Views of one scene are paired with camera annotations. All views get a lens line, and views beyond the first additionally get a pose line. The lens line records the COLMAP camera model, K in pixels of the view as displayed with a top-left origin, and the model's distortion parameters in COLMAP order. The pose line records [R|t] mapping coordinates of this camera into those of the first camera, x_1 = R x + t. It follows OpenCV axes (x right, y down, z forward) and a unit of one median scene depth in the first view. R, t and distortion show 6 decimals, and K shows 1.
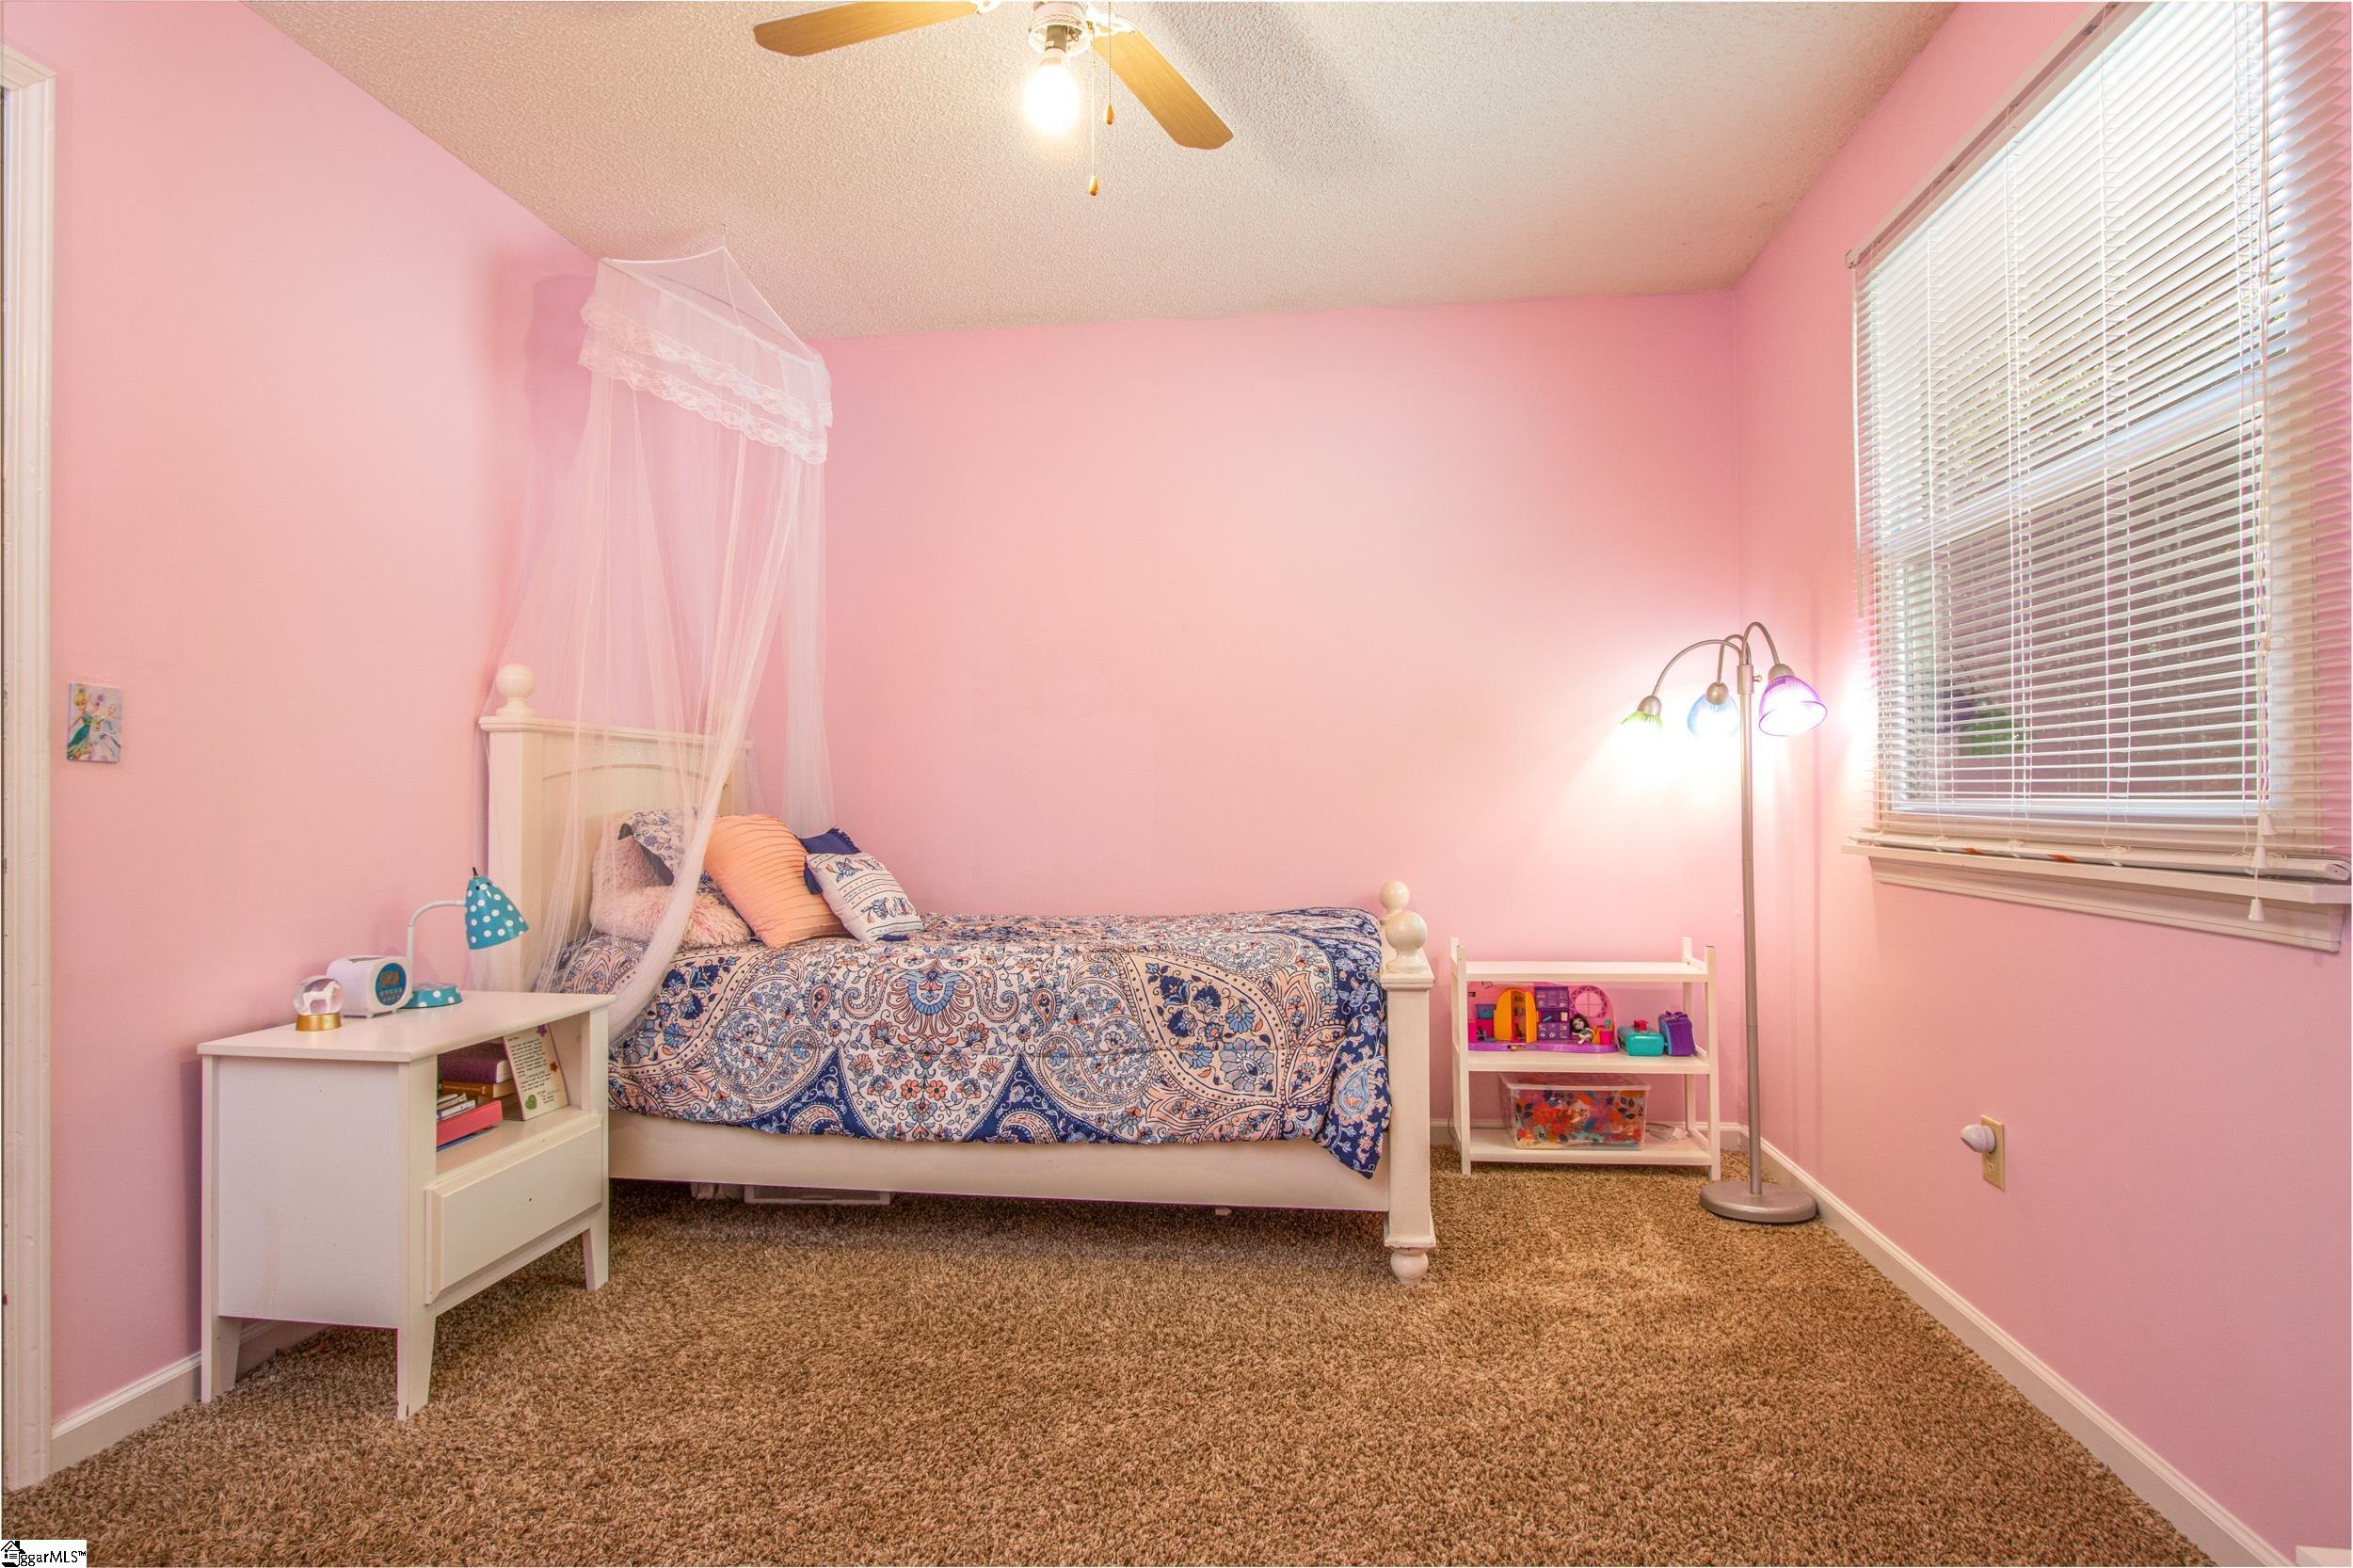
lens RADIAL K [[1291.6, 0, 1176.5], [0, 1291.6, 780.8], [0, 0, 1]] dist [-0.024256, 0.003284]
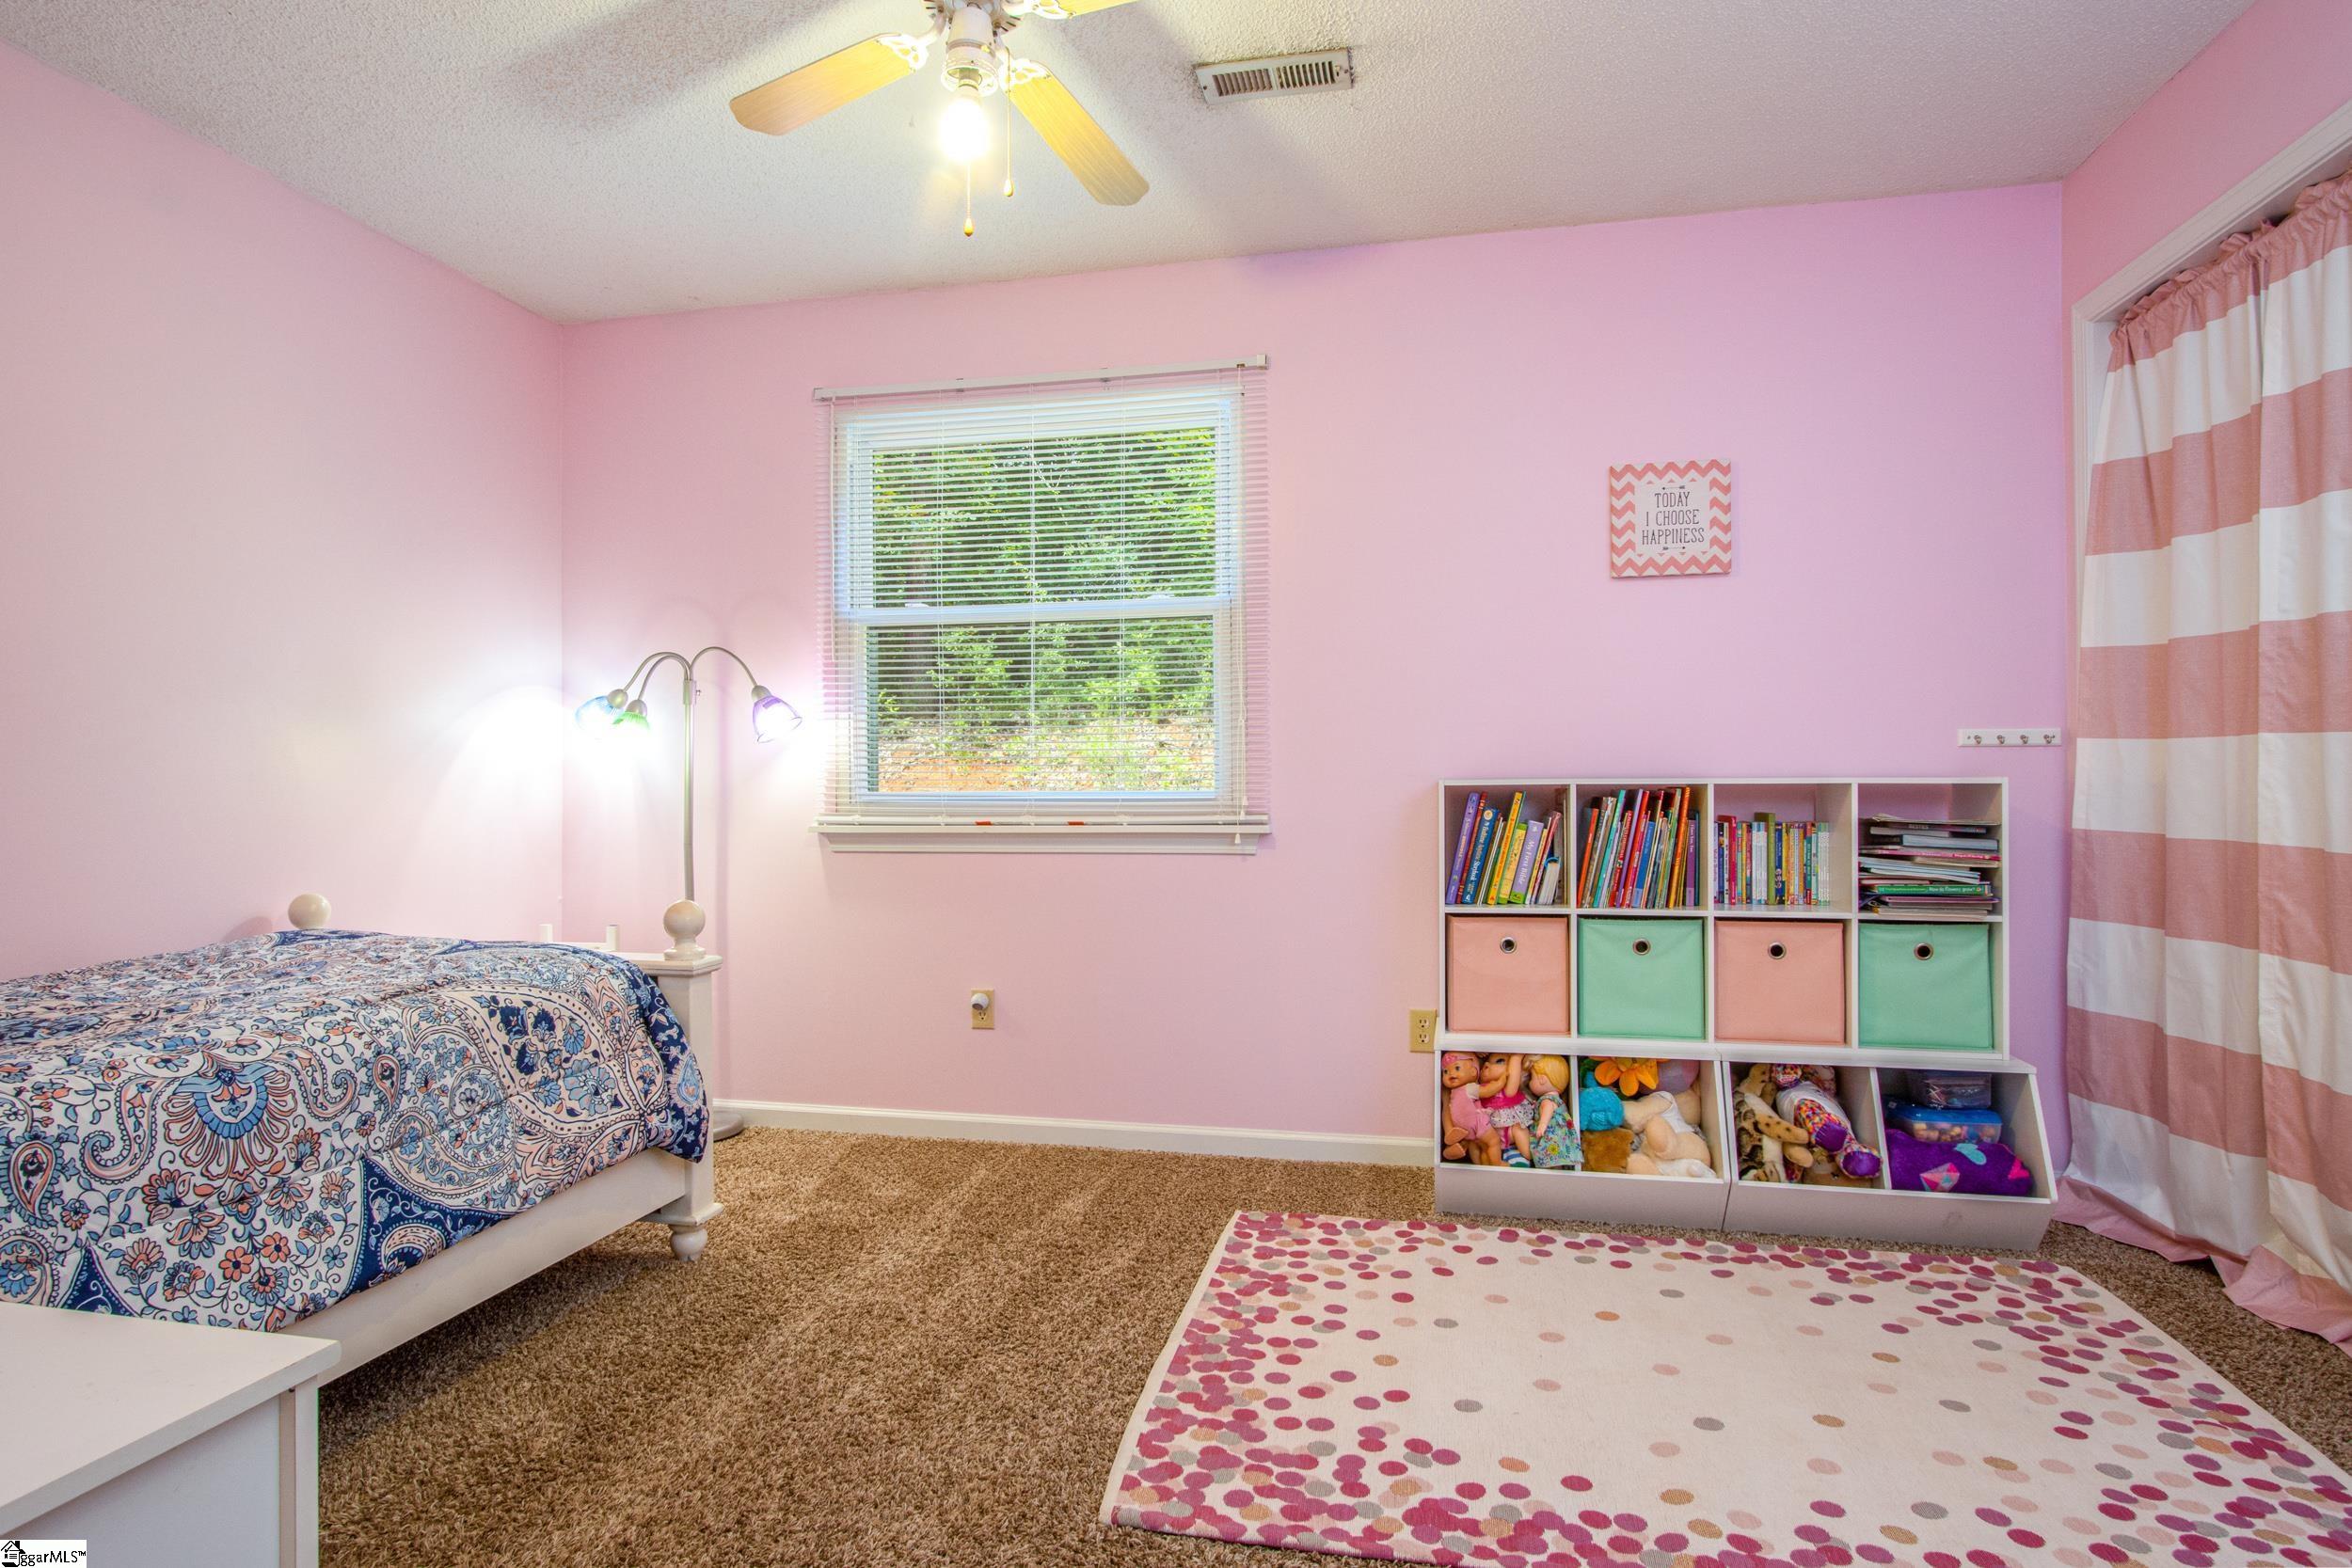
lens RADIAL K [[1290.9, 0, 1167.2], [0, 1290.9, 789.1], [0, 0, 1]] dist [-0.024256, 0.003284]
pose [[0.076786, 0.001369, 0.997047, -0.786115], [-0.012249, 0.999925, -0.000429, 0.008506], [-0.996972, -0.012180, 0.076797, 0.520664]]
